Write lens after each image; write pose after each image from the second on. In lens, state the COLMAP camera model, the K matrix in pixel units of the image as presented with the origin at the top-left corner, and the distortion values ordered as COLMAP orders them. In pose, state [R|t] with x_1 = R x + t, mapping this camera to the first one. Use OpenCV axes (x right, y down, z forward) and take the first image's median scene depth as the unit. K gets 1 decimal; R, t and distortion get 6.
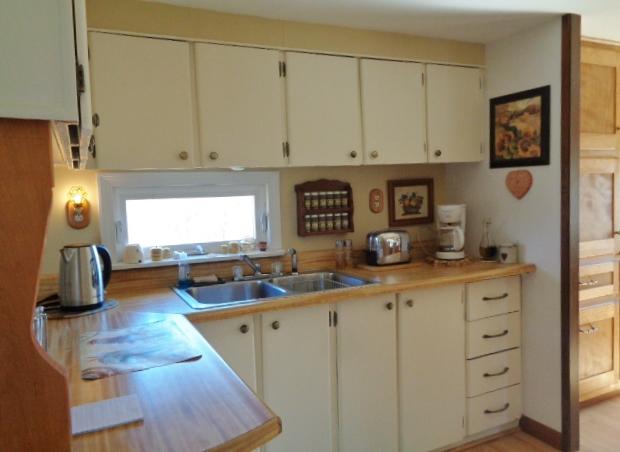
lens RADIAL K [[492.2, 0, 310.0], [0, 492.2, 226.0], [0, 0, 1]] dist [-0.001839, -0.006483]
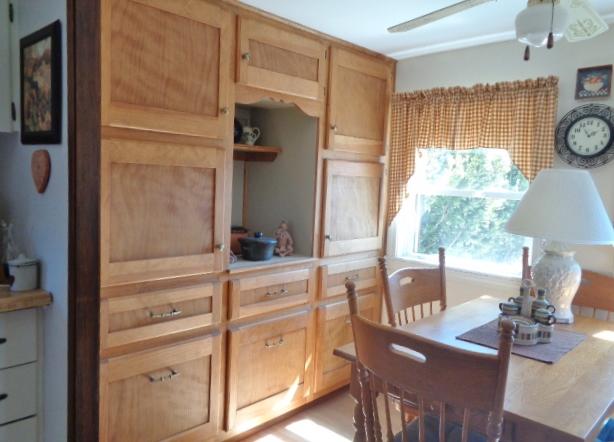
lens RADIAL K [[479.1, 0, 307.0], [0, 479.1, 221.0], [0, 0, 1]] dist [0.001832, -0.000246]
pose [[0.932611, 0.049971, 0.357407, 0.497629], [-0.054595, 0.998504, 0.002853, -0.036836], [-0.356730, -0.022173, 0.933945, 0.254492]]
